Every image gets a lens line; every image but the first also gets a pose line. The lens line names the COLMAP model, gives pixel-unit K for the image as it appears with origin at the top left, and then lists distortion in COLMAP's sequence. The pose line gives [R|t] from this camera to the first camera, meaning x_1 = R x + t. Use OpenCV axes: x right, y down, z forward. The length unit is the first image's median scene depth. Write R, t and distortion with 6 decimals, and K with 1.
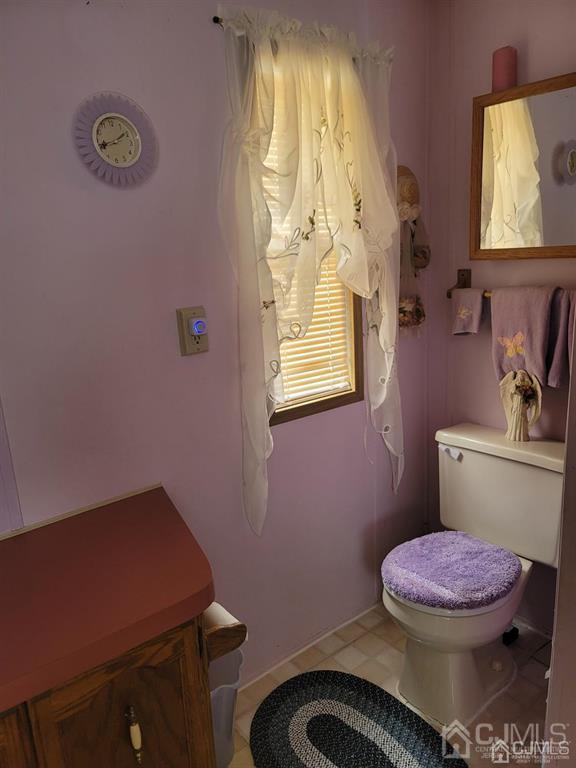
lens RADIAL K [[565.1, 0, 292.7], [0, 565.1, 381.9], [0, 0, 1]] dist [0.072346, -0.050738]
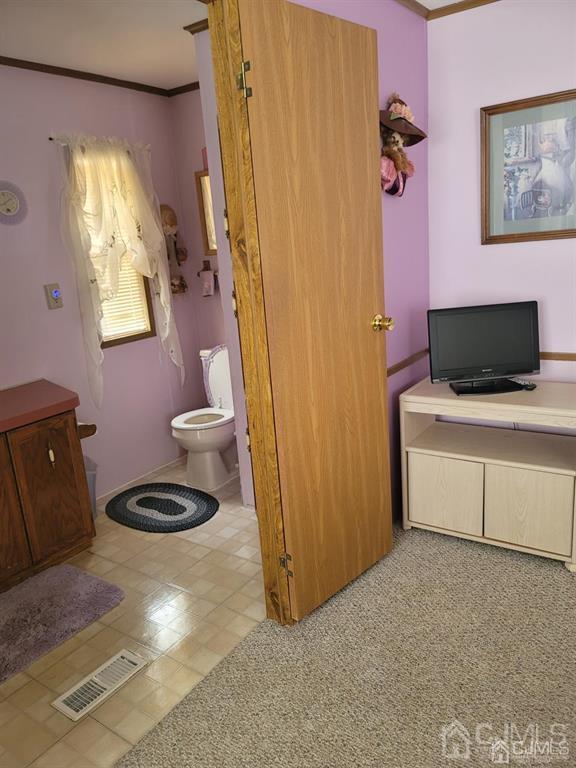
lens RADIAL K [[565.1, 0, 284.5], [0, 565.1, 381.9], [0, 0, 1]] dist [0.072346, -0.050738]
pose [[0.963700, -0.089890, 0.251401, 0.060399], [0.087215, 0.995951, 0.021788, 0.201466], [-0.252341, 0.000929, 0.967638, -0.966143]]
